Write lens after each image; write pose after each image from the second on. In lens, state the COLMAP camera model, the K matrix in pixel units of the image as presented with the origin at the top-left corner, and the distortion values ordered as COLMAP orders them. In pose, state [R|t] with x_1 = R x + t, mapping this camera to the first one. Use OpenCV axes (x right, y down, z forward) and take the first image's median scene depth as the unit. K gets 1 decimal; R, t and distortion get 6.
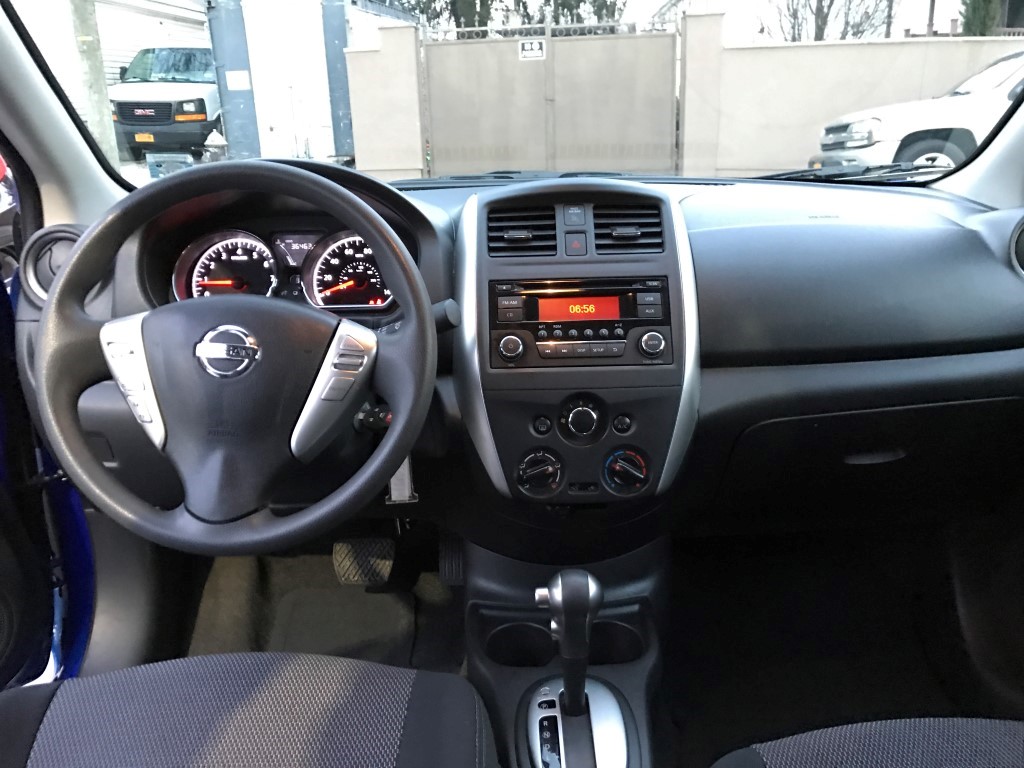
lens RADIAL K [[877.7, 0, 516.5], [0, 877.7, 389.7], [0, 0, 1]] dist [0.011652, -0.008744]
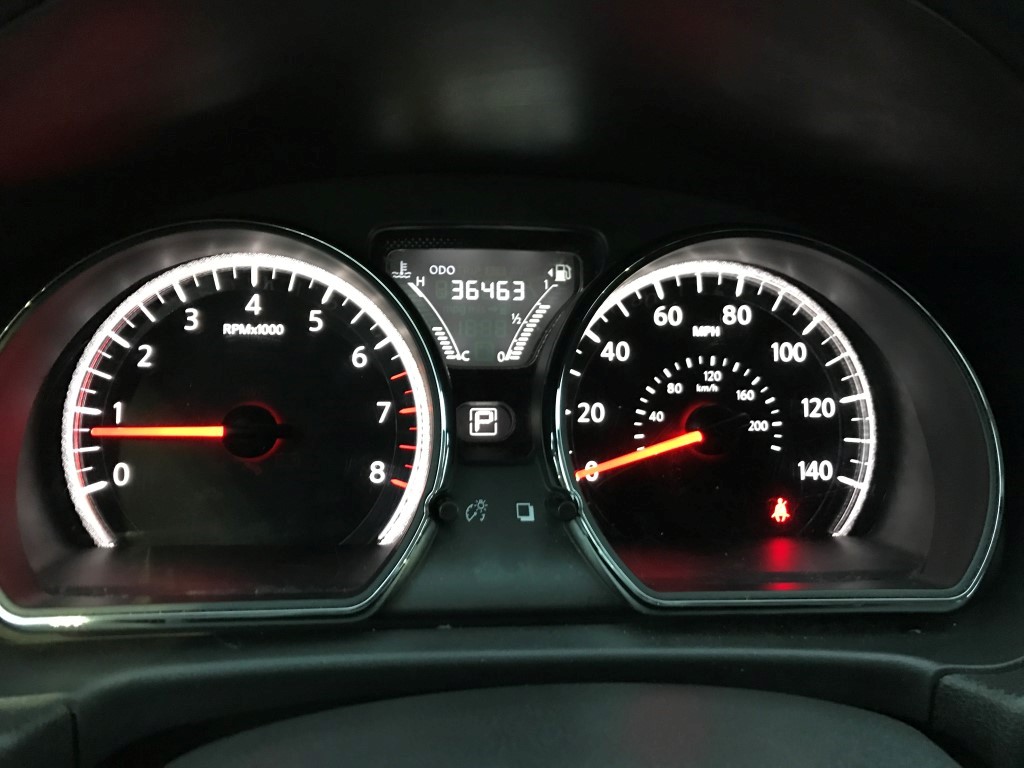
lens RADIAL K [[877.7, 0, 503.6], [0, 877.7, 385.8], [0, 0, 1]] dist [0.011652, -0.008744]
pose [[0.996984, 0.022715, 0.074213, -0.260511], [-0.022411, 0.999737, -0.004925, -0.133421], [-0.074306, 0.003246, 0.997230, 0.736119]]
